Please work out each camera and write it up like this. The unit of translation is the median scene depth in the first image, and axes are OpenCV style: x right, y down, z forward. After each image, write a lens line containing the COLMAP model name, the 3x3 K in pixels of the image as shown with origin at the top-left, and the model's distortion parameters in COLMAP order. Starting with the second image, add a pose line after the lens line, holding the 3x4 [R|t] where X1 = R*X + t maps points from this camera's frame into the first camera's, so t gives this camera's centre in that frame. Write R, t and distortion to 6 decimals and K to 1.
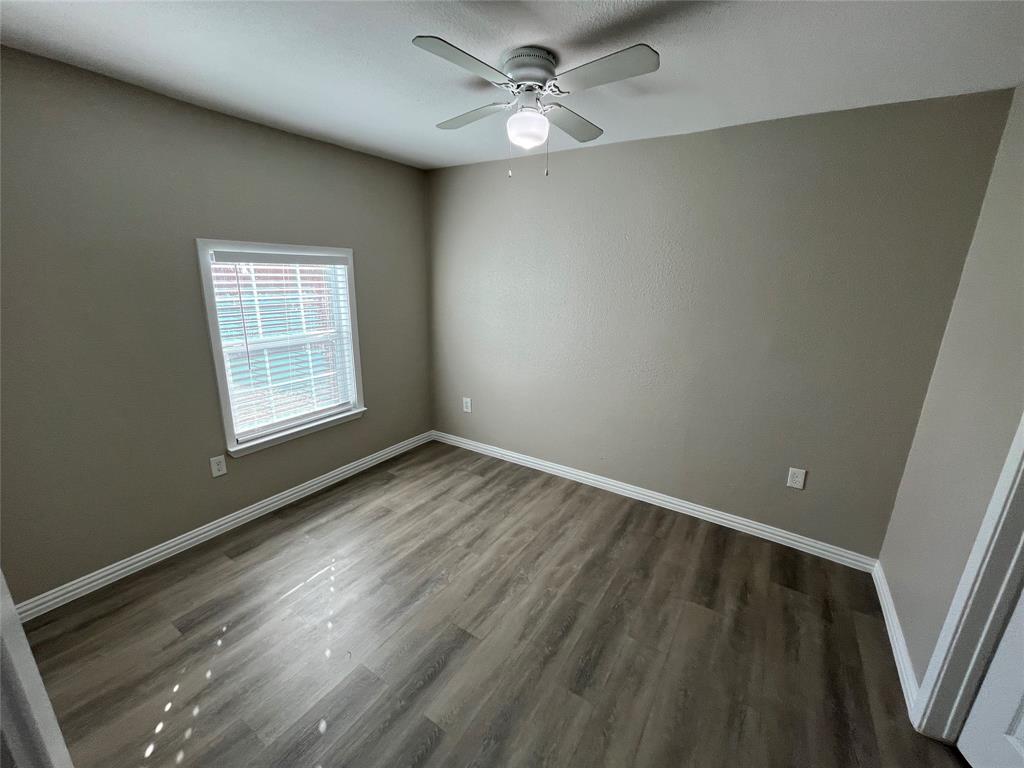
lens RADIAL K [[414.4, 0, 513.6], [0, 414.4, 383.9], [0, 0, 1]] dist [-0.003658, -0.000048]
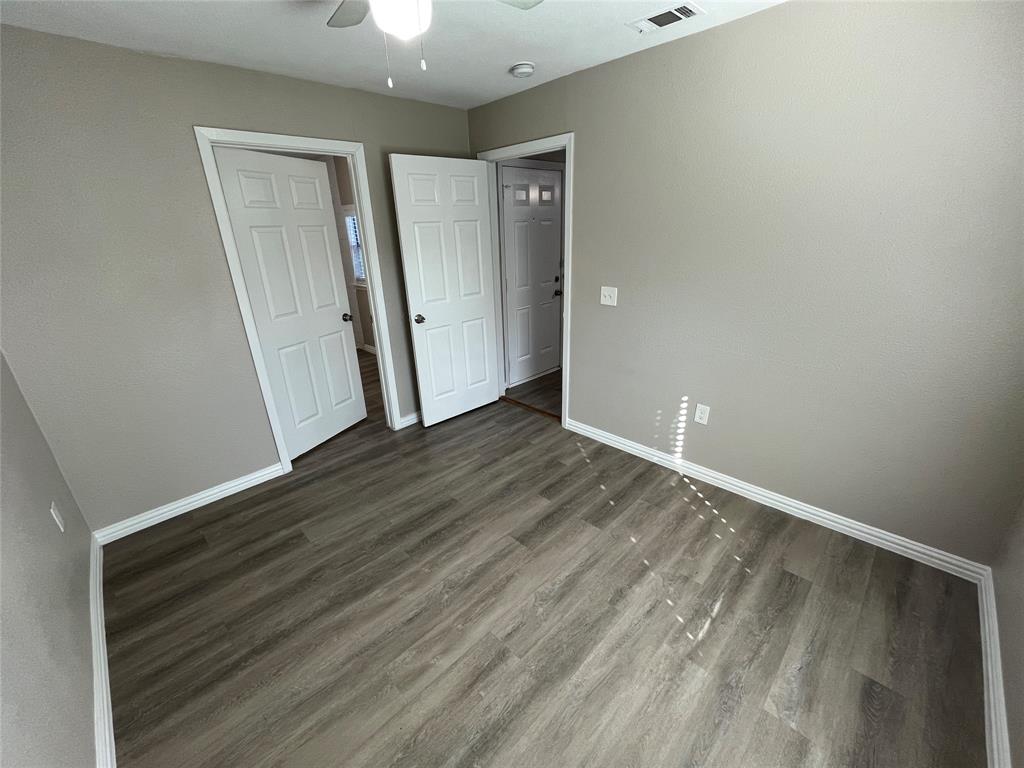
lens RADIAL K [[414.4, 0, 511.6], [0, 414.4, 384.2], [0, 0, 1]] dist [-0.003658, -0.000048]
pose [[-0.977363, -0.069628, 0.199786, -0.249822], [0.063600, 0.803929, 0.591315, -0.373546], [-0.201786, 0.590636, -0.781301, 1.410046]]
